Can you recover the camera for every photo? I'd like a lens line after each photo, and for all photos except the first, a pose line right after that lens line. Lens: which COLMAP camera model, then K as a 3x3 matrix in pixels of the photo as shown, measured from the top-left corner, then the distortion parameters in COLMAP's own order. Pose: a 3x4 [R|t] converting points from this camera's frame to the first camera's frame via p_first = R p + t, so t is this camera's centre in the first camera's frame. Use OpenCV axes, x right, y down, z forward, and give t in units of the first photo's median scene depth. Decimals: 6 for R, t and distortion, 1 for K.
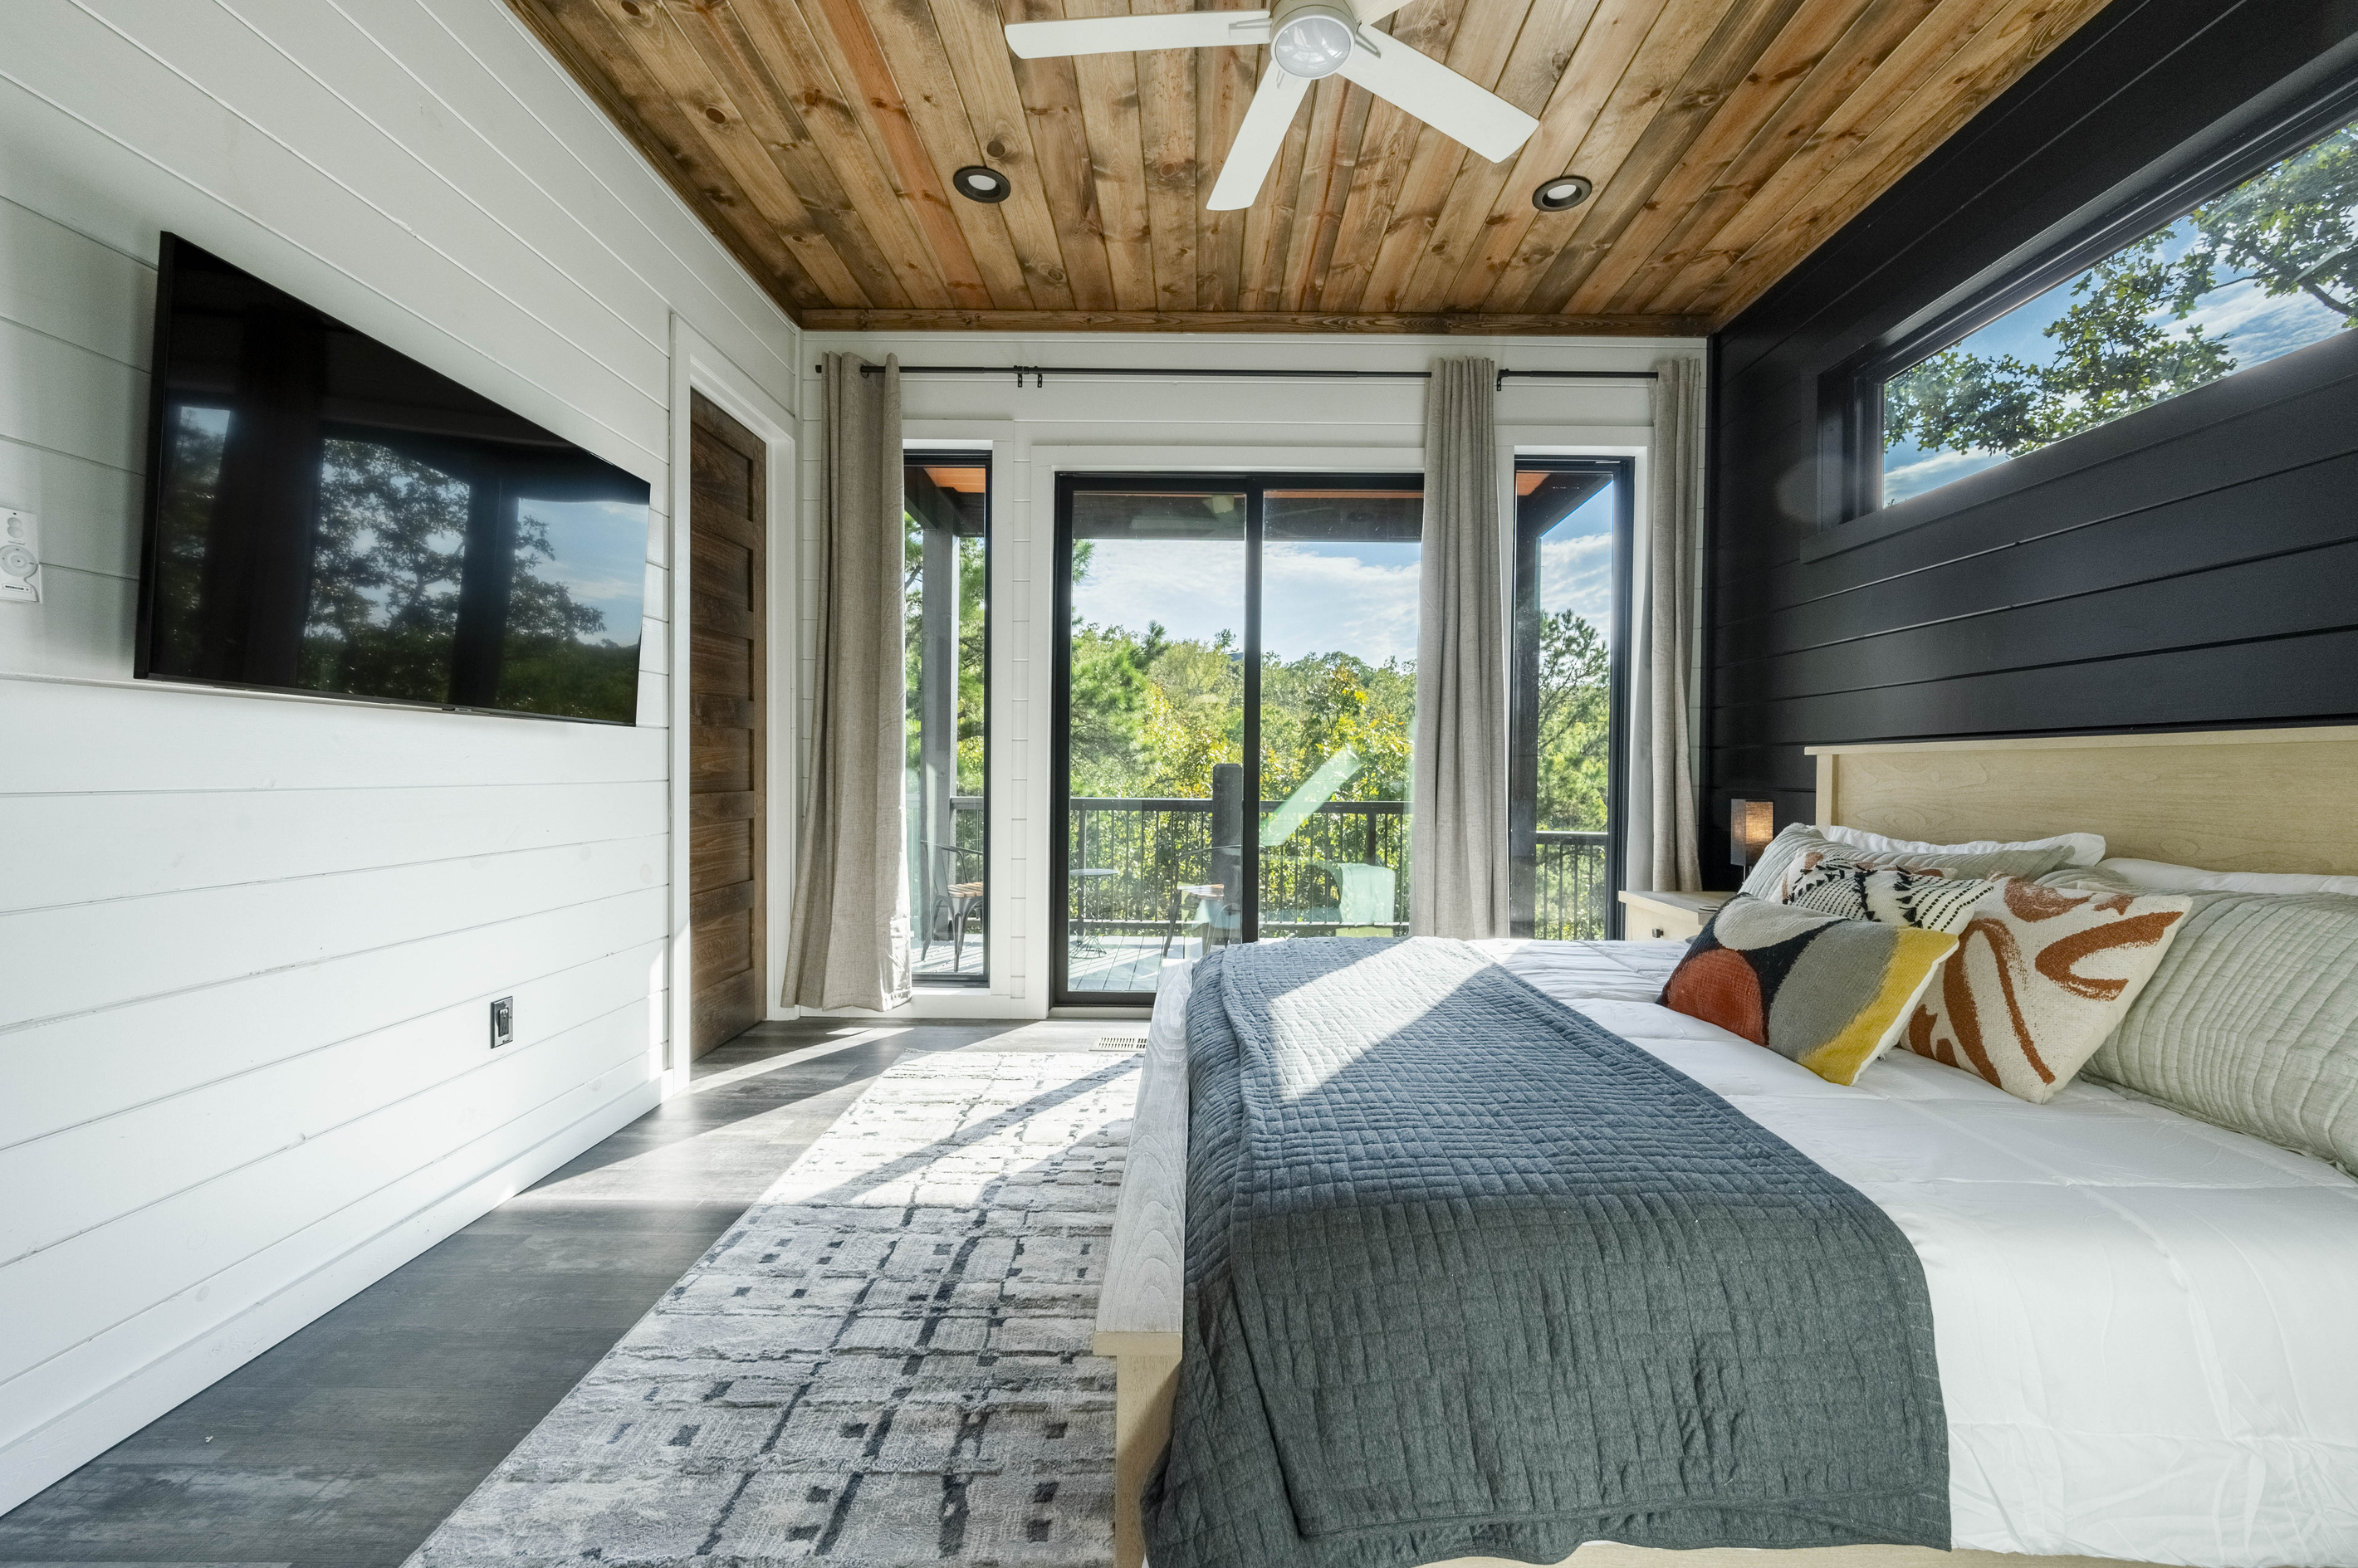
lens RADIAL K [[934.1, 0, 1158.5], [0, 934.1, 784.9], [0, 0, 1]] dist [0.000195, -0.000222]
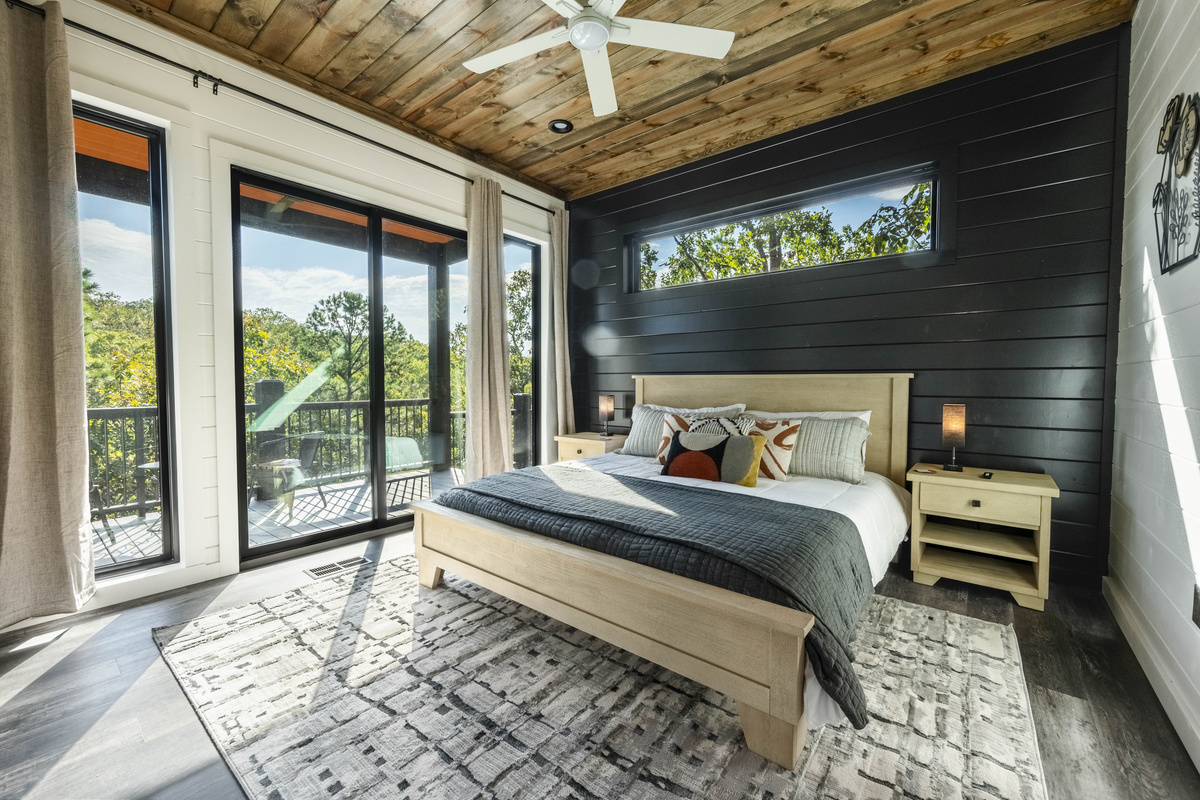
lens RADIAL K [[483.6, 0, 595.8], [0, 483.6, 400.8], [0, 0, 1]] dist [0.000441, -0.000113]
pose [[0.619299, -0.040588, 0.784106, -0.410569], [0.016125, 0.999110, 0.038981, -0.020811], [-0.784990, -0.011497, 0.619402, 0.194293]]
